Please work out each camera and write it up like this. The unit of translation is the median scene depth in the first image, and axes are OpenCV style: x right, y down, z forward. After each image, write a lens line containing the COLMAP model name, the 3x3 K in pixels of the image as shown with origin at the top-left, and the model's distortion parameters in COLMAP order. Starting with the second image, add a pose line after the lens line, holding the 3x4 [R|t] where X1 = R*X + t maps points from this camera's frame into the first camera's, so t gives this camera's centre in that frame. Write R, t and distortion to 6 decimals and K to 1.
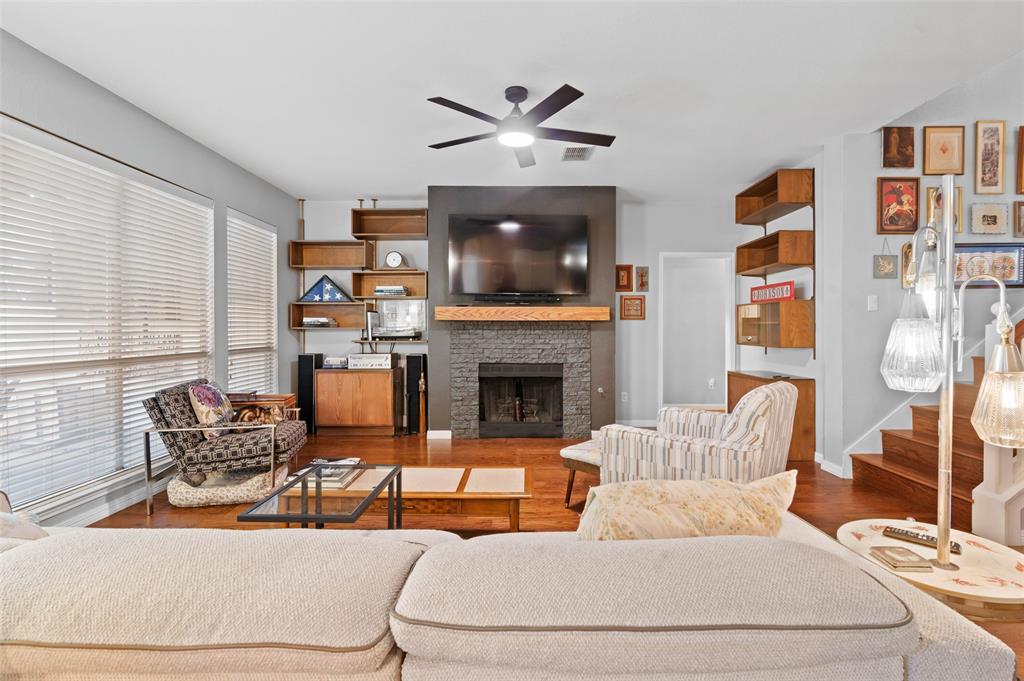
lens RADIAL K [[473.2, 0, 522.7], [0, 473.2, 329.5], [0, 0, 1]] dist [-0.003496, -0.000799]
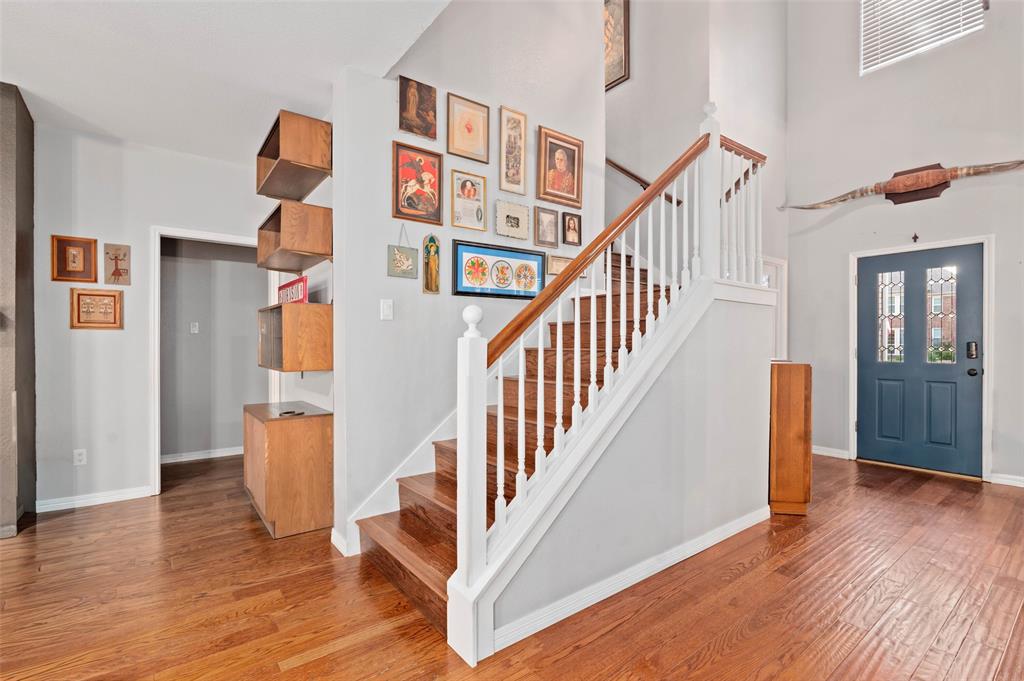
lens RADIAL K [[473.2, 0, 513.8], [0, 473.2, 346.6], [0, 0, 1]] dist [-0.003496, -0.000799]
pose [[0.790552, -0.003261, 0.612386, 0.441620], [0.000743, 0.999990, 0.004365, -0.000746], [-0.612394, -0.002996, 0.790547, 0.289754]]
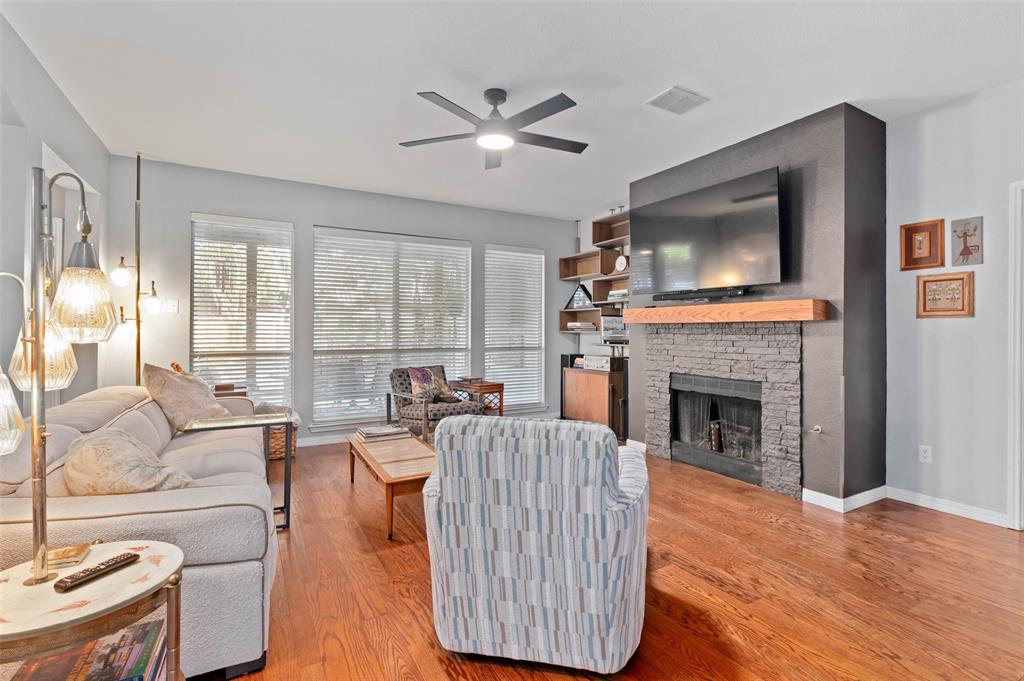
lens RADIAL K [[473.2, 0, 508.5], [0, 473.2, 327.0], [0, 0, 1]] dist [-0.003496, -0.000799]
pose [[0.494308, -0.006181, -0.869265, 0.713777], [-0.005248, 0.999935, -0.010094, -0.002290], [0.869271, 0.009552, 0.494244, 0.439242]]
